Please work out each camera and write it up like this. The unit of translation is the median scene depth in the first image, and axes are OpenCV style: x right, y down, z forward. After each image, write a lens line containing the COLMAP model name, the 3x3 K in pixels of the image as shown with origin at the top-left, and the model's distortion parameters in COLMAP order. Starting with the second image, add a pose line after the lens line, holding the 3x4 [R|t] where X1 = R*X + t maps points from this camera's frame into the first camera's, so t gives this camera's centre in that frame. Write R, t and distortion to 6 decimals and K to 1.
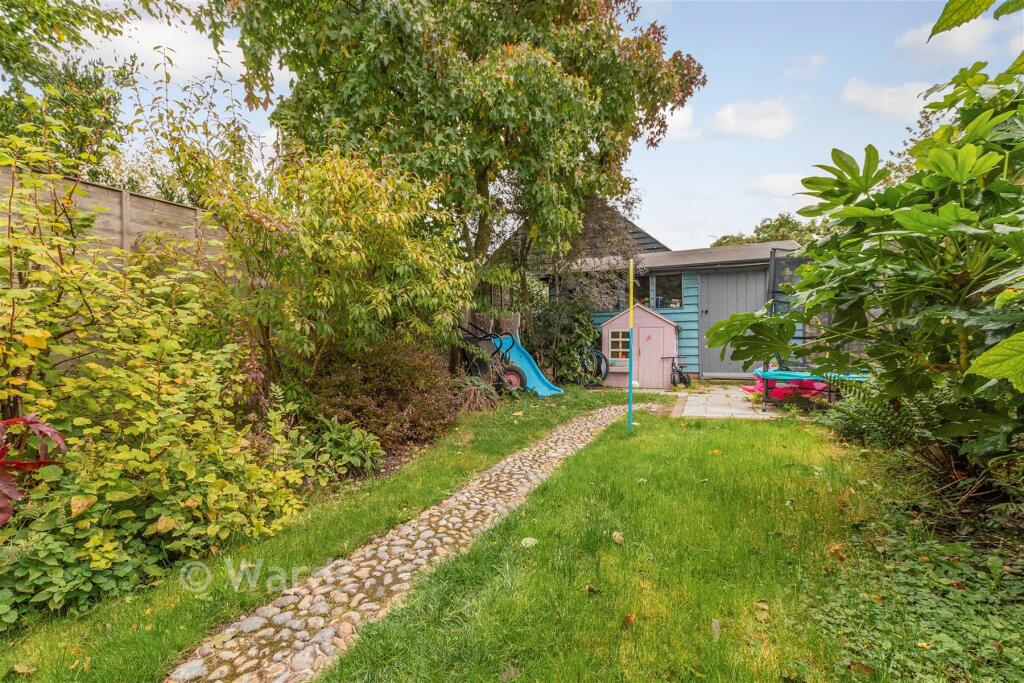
lens RADIAL K [[444.6, 0, 511.5], [0, 444.6, 342.1], [0, 0, 1]] dist [-0.000476, -0.000173]
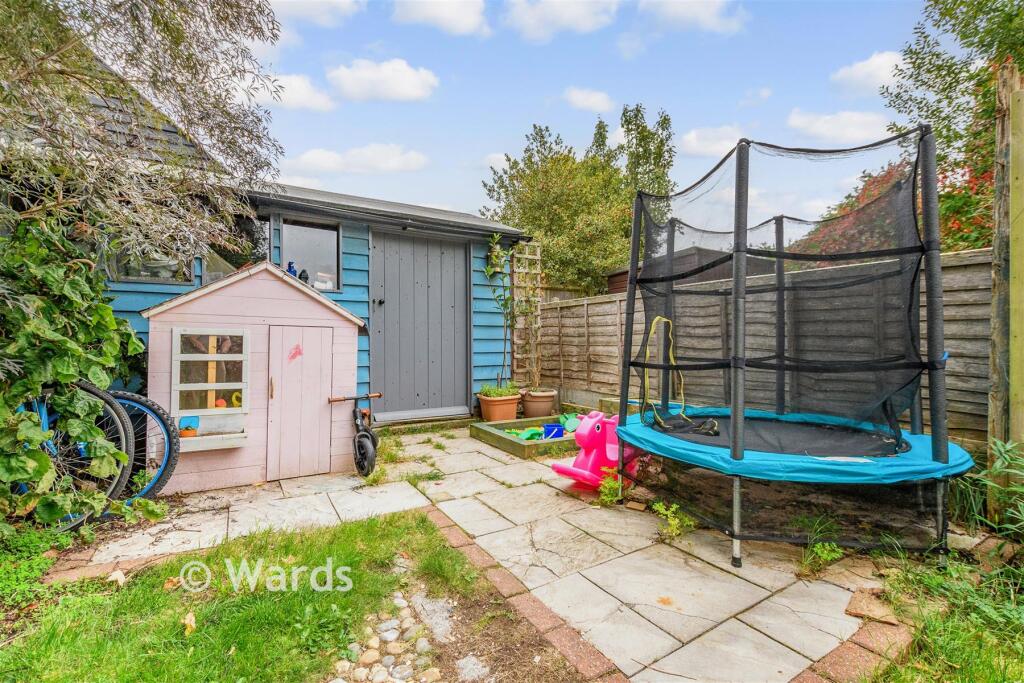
lens RADIAL K [[444.6, 0, 511.3], [0, 444.6, 342.7], [0, 0, 1]] dist [-0.000476, -0.000173]
pose [[0.582532, 0.011117, 0.812732, 0.093208], [-0.006581, 0.999938, -0.008961, -0.015725], [-0.812781, -0.000128, 0.582569, 0.592895]]
